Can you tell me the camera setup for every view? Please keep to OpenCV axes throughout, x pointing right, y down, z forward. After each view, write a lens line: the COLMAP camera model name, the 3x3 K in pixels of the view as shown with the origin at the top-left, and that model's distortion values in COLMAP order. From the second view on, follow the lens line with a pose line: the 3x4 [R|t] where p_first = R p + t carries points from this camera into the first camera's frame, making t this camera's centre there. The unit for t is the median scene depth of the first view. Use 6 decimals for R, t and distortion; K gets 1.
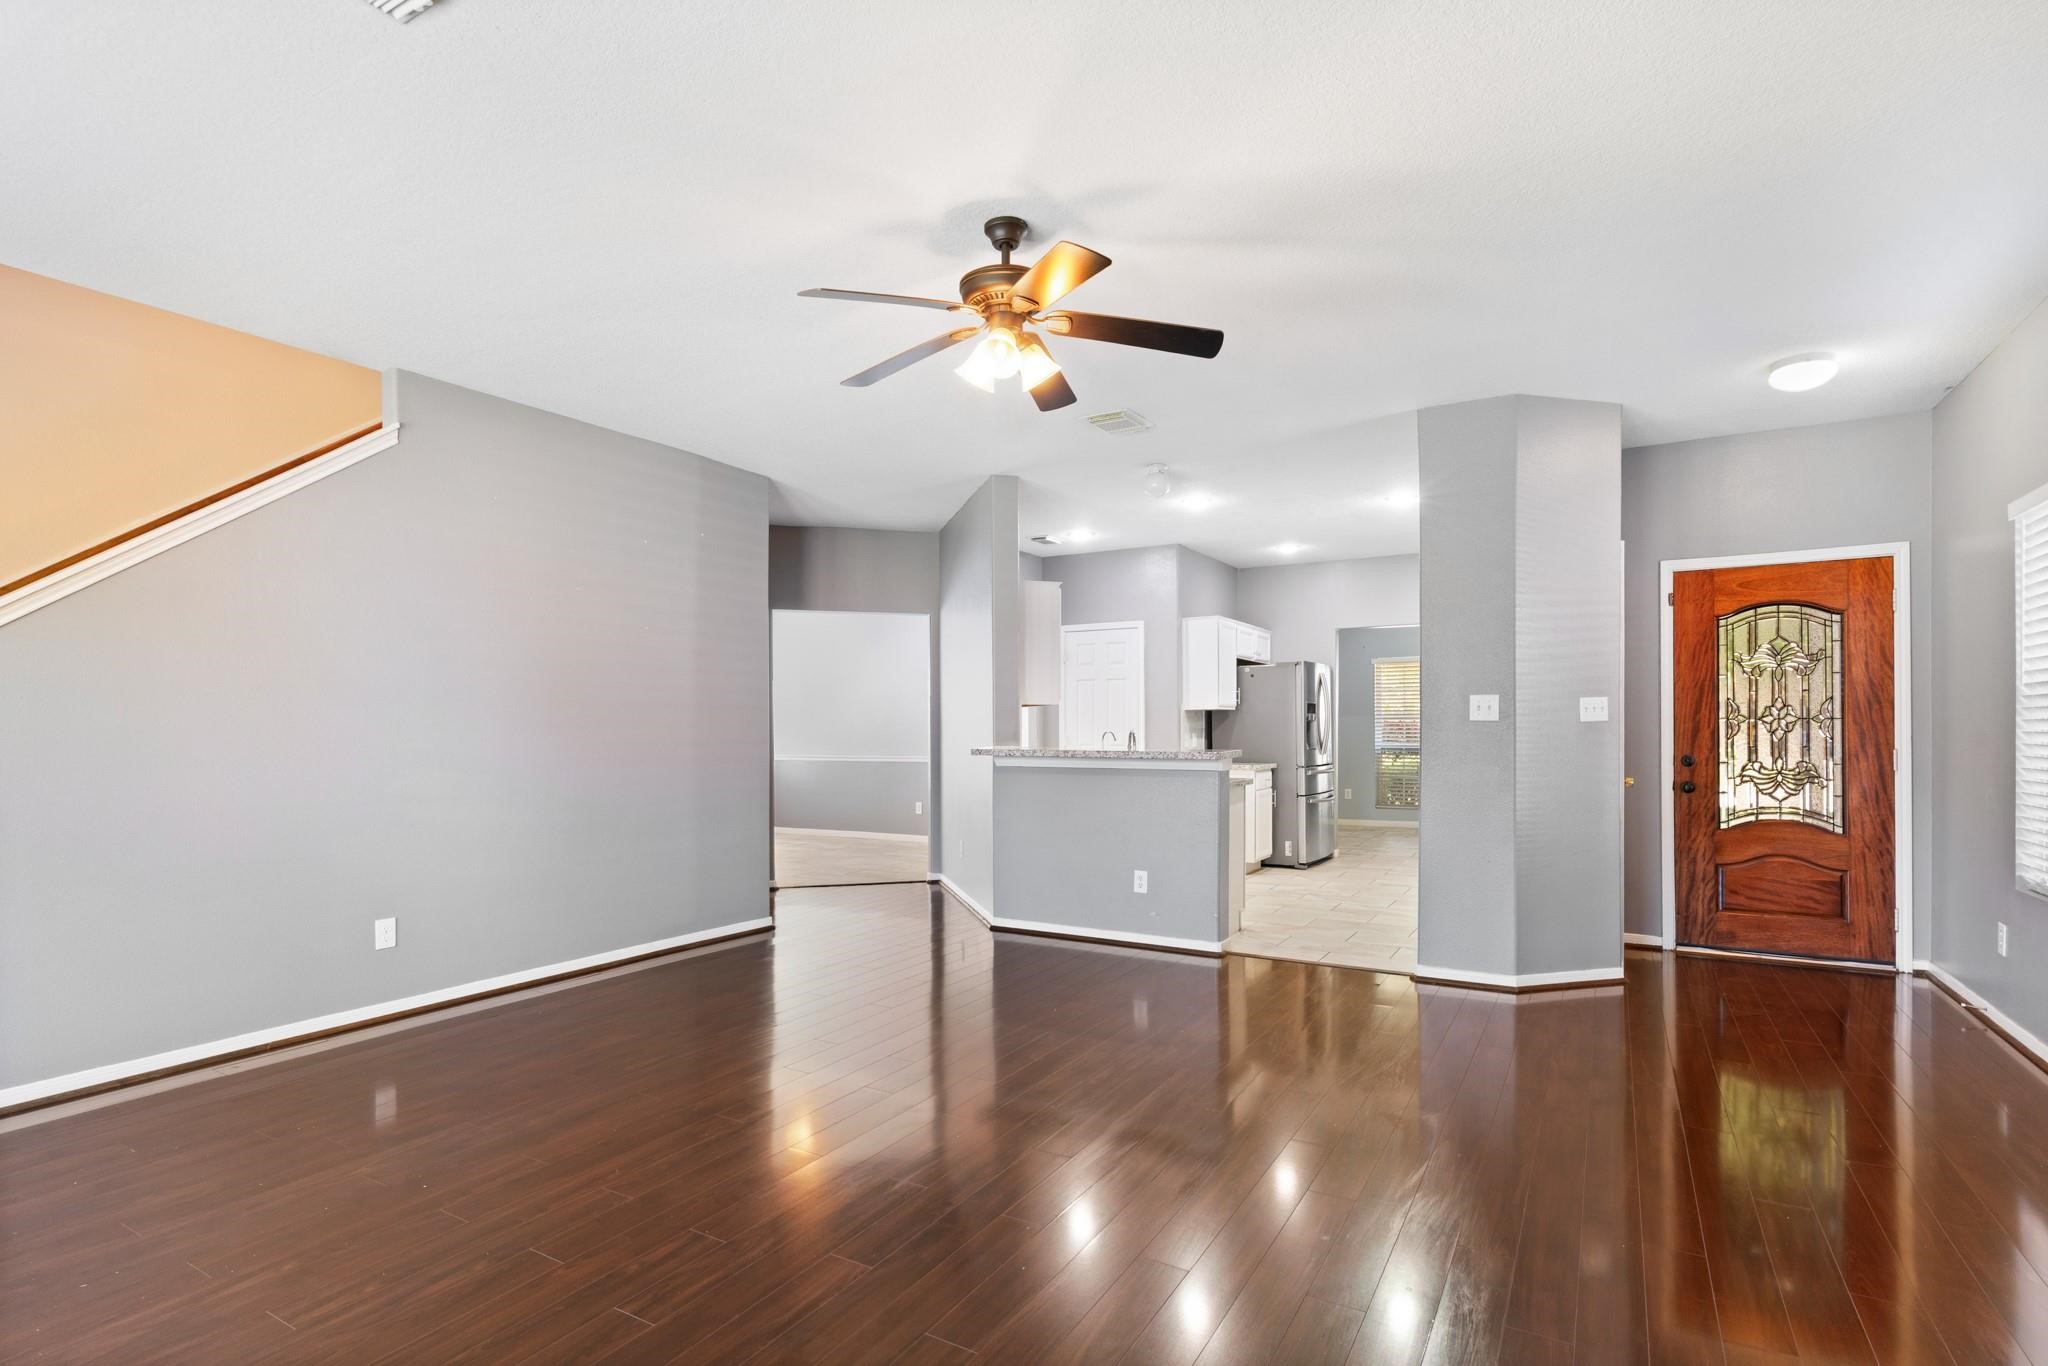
lens RADIAL K [[991.4, 0, 1024.1], [0, 991.4, 735.3], [0, 0, 1]] dist [0.000004, 0.000022]
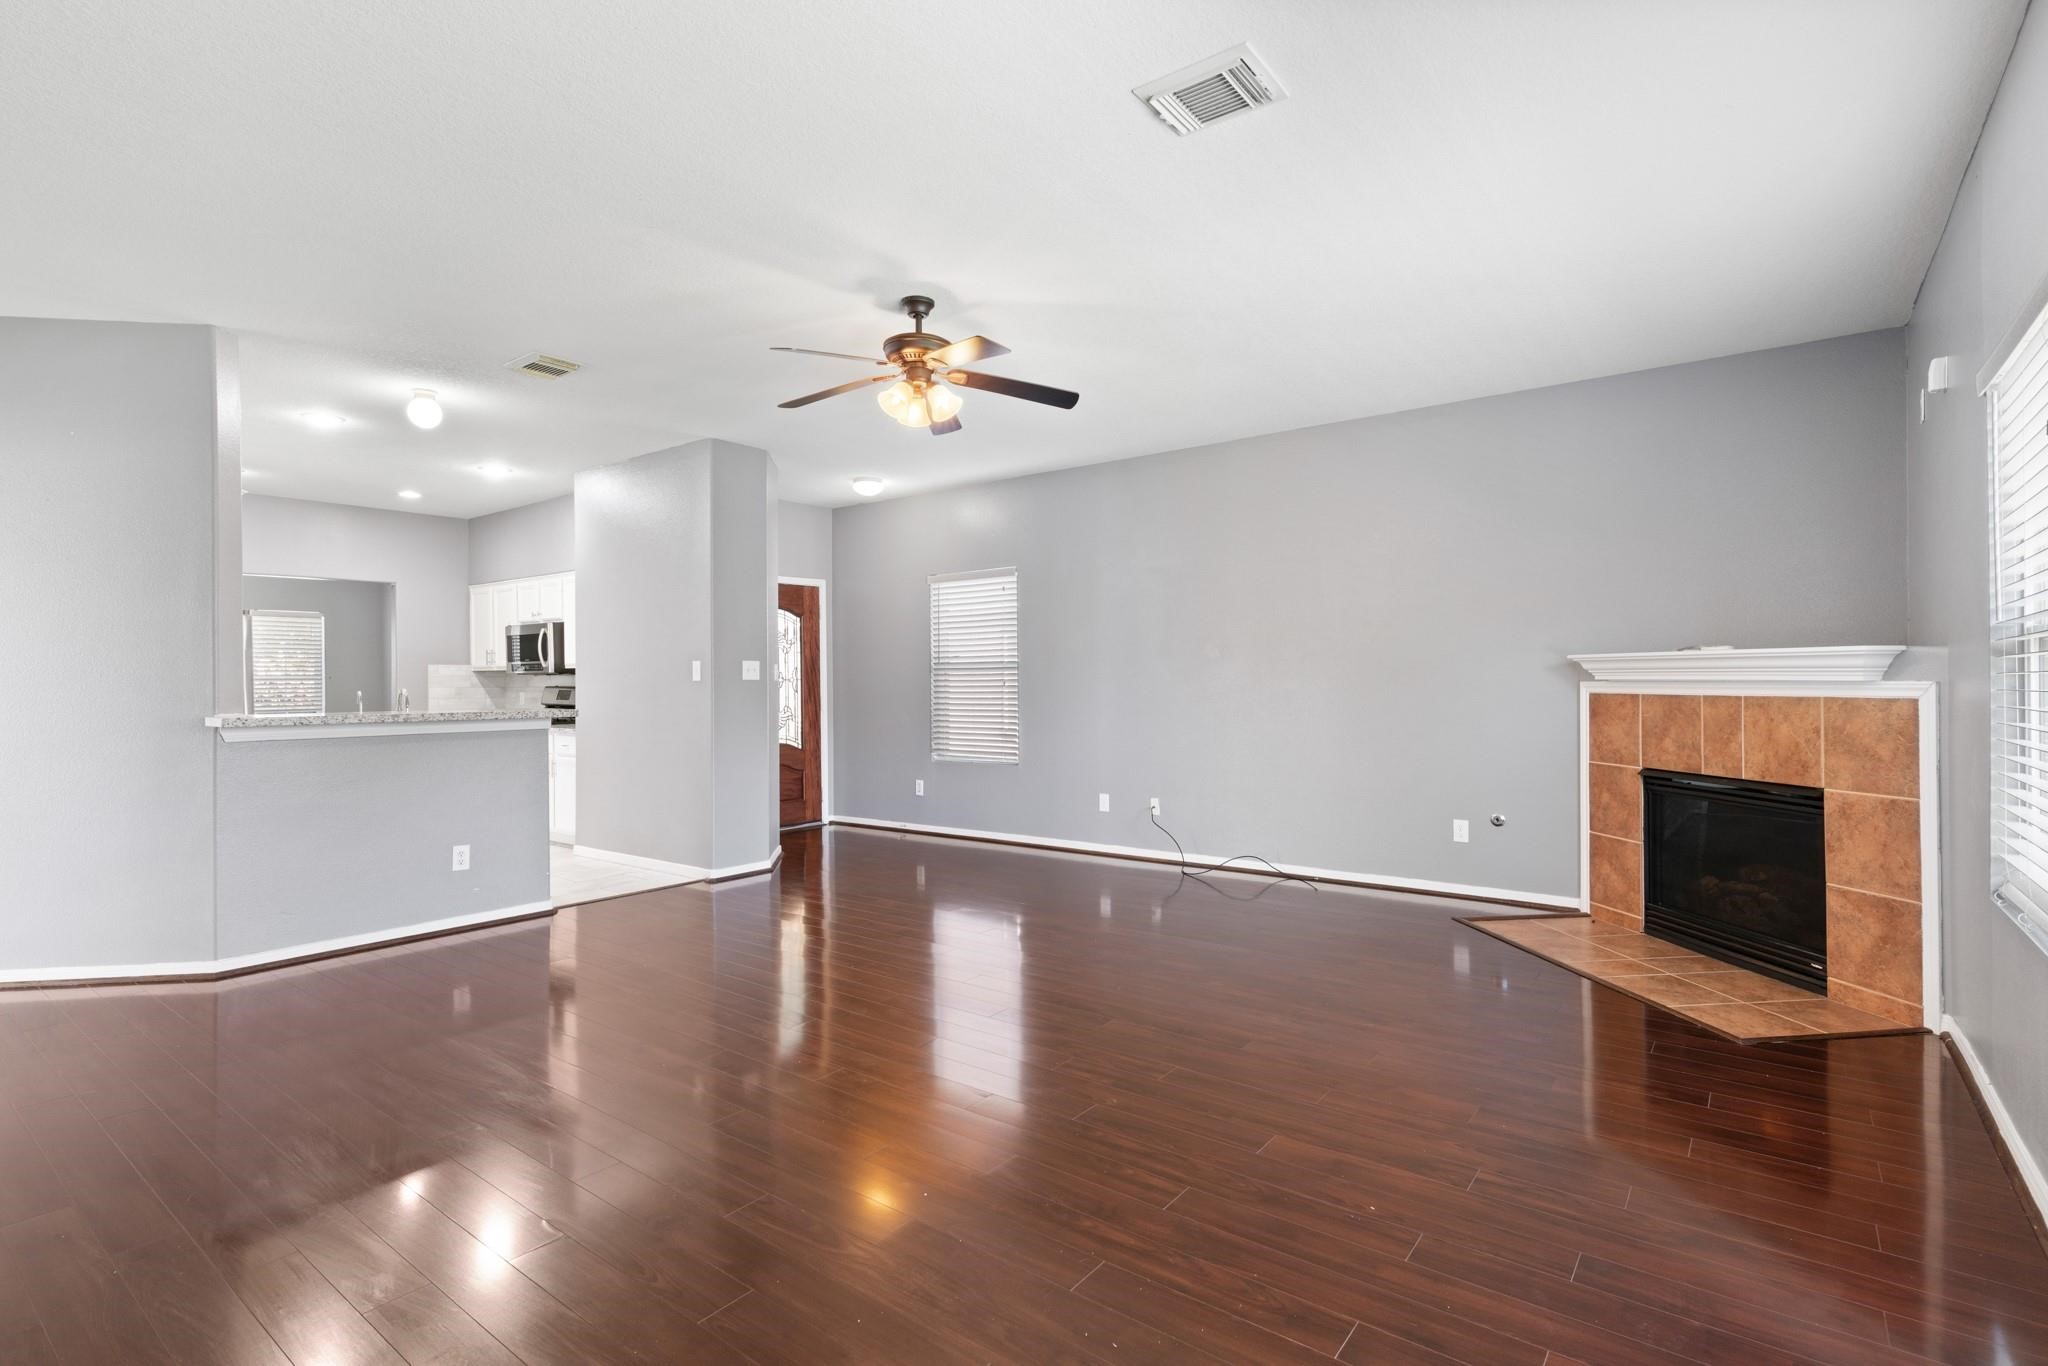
lens RADIAL K [[976.9, 0, 1028.7], [0, 976.9, 679.0], [0, 0, 1]] dist [0.002788, -0.000104]
pose [[0.127129, 0.004878, 0.991874, -0.450349], [0.018846, 0.999796, -0.007333, 0.001029], [-0.991707, 0.019625, 0.127011, 0.242800]]
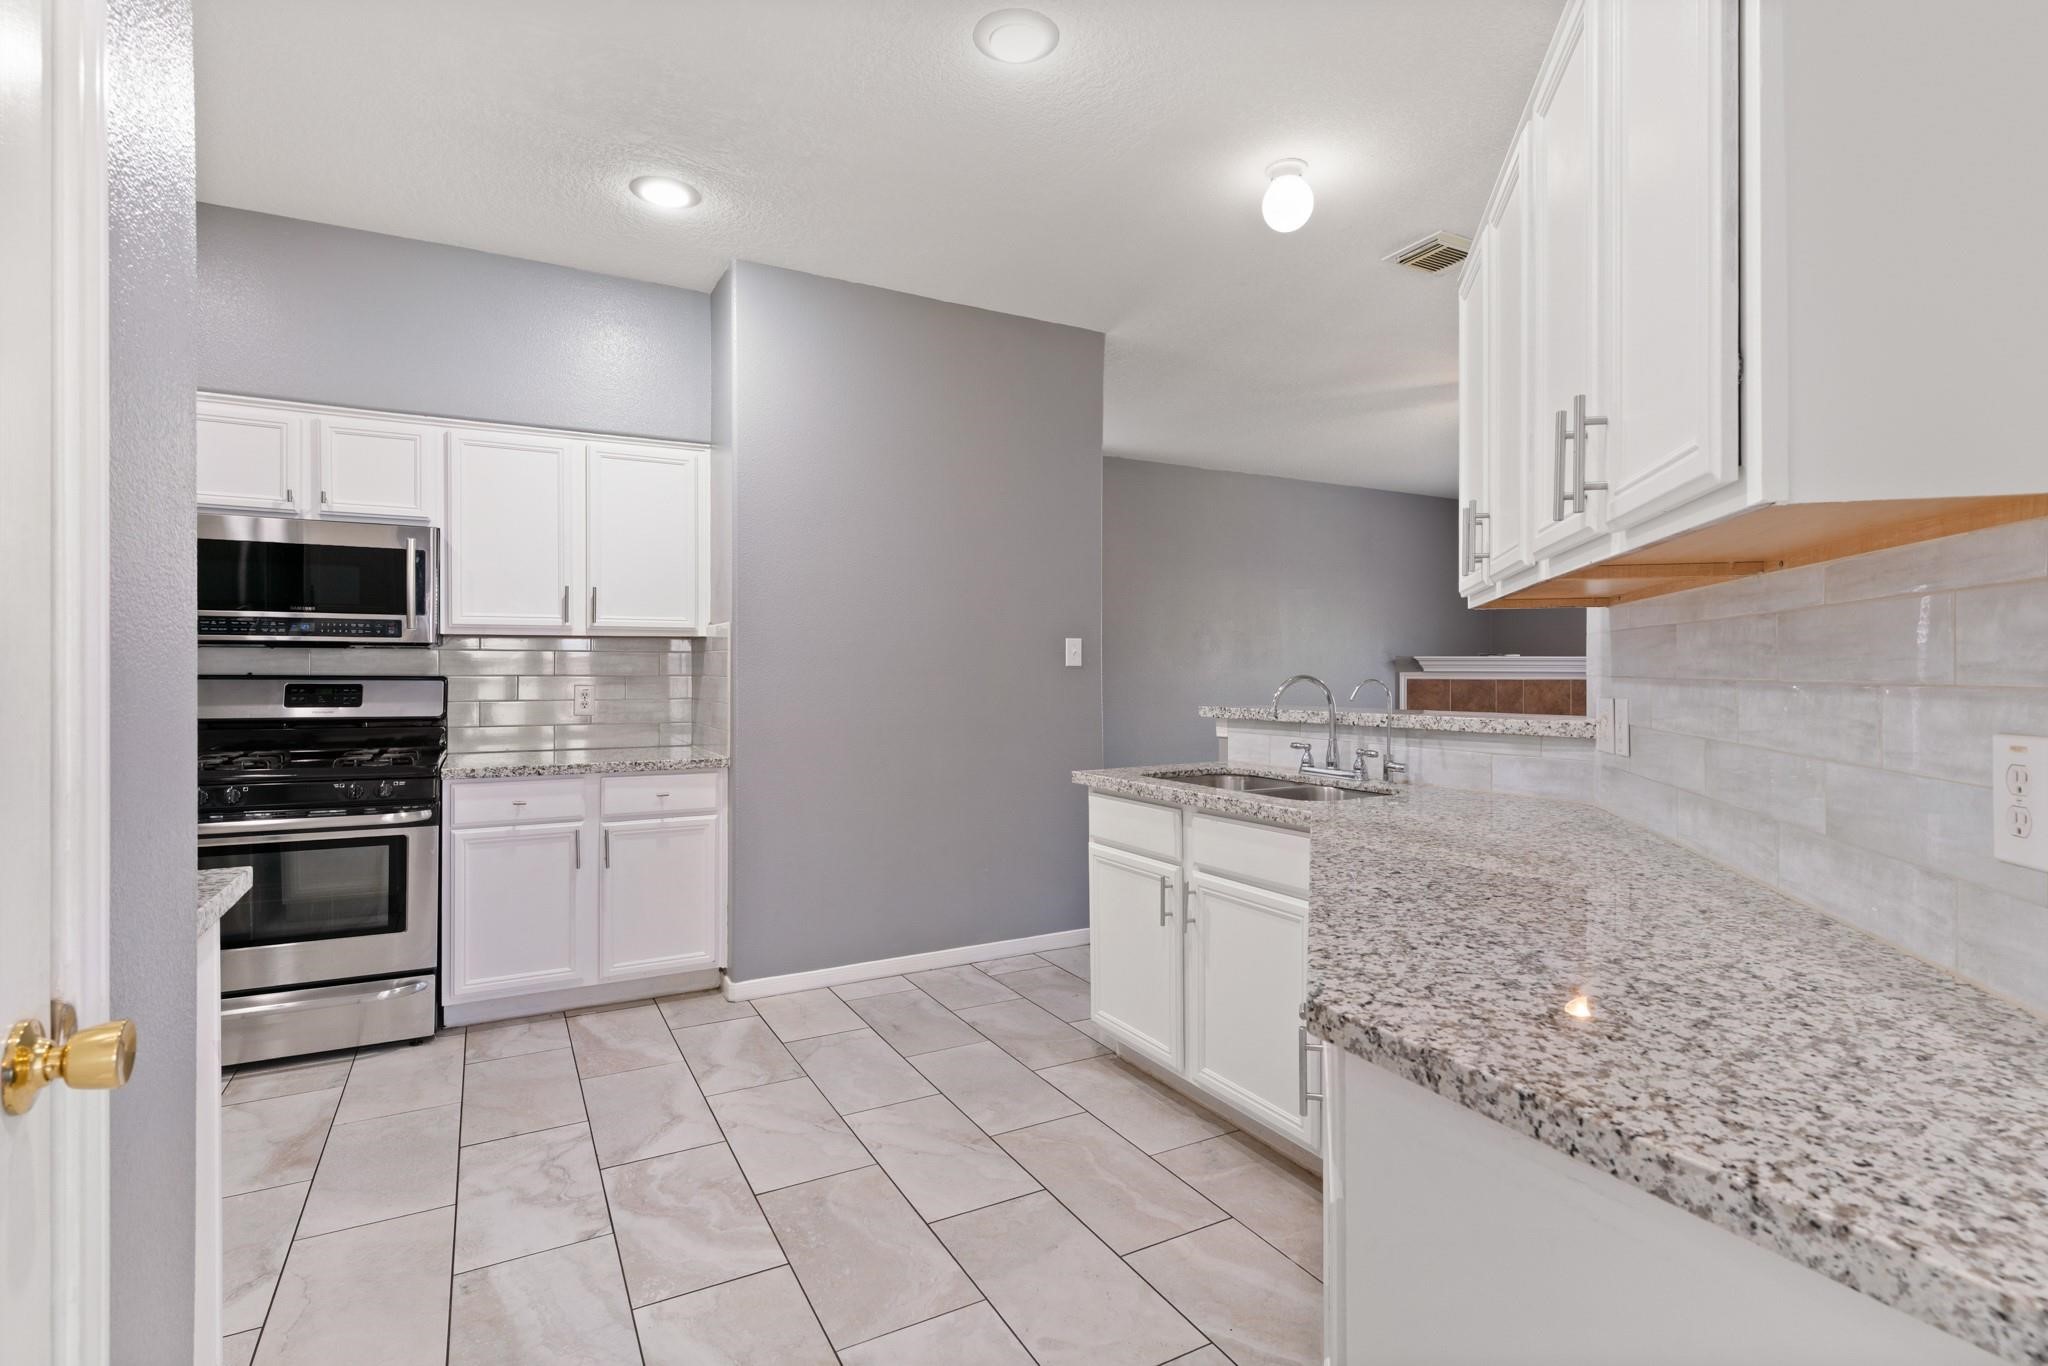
lens RADIAL K [[976.9, 0, 1028.7], [0, 976.9, 679.0], [0, 0, 1]] dist [0.002788, -0.000104]
pose [[-0.858329, 0.000976, 0.513098, -0.004460], [0.011059, 0.999801, 0.016598, -0.009660], [-0.512980, 0.019921, -0.858170, 1.032697]]
